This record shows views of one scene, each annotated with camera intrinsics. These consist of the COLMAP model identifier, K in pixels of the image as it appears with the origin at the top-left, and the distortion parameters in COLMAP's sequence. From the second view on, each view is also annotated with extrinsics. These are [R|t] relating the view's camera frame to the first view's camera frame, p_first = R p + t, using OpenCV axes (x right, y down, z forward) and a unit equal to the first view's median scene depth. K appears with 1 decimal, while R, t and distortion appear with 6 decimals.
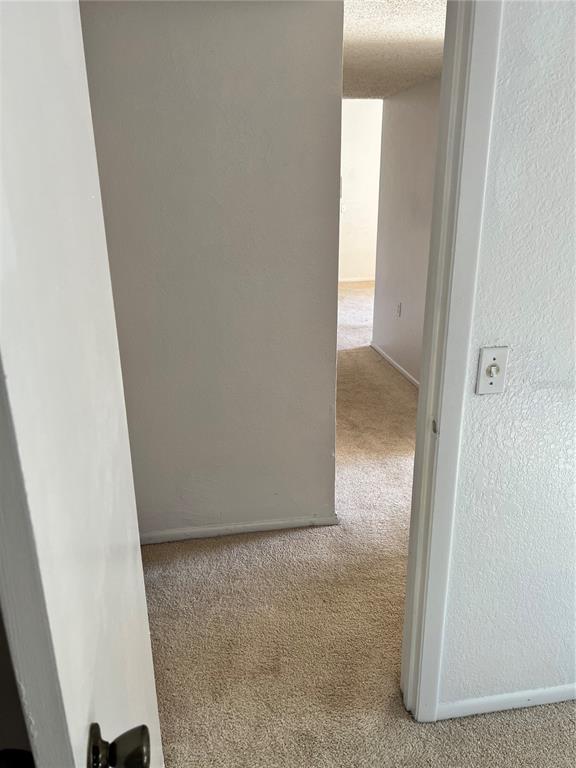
lens RADIAL K [[577.0, 0, 288.0], [0, 577.0, 384.0], [0, 0, 1]] dist [0.056498, -0.067825]
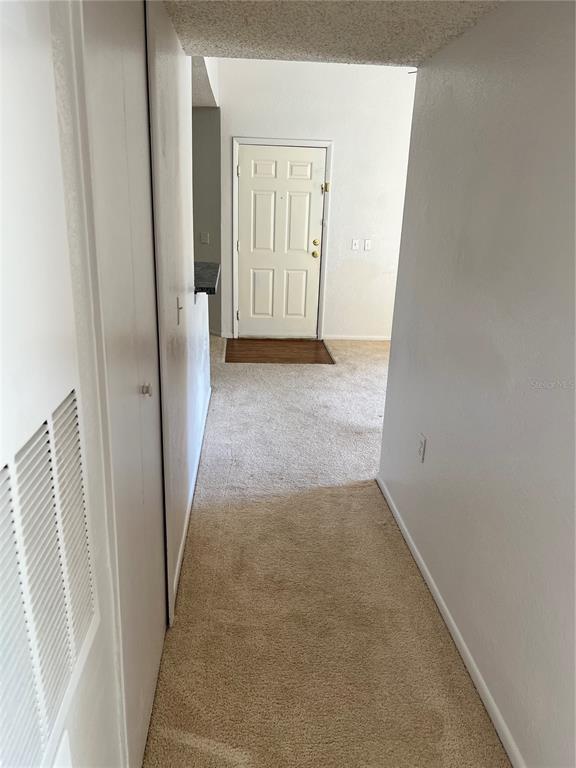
lens RADIAL K [[577.0, 0, 288.0], [0, 577.0, 384.0], [0, 0, 1]] dist [0.056498, -0.067825]
pose [[0.995585, 0.066206, -0.066539, 0.097866], [-0.068426, 0.997154, -0.031656, -0.160598], [0.064254, 0.036069, 0.997282, 0.446293]]
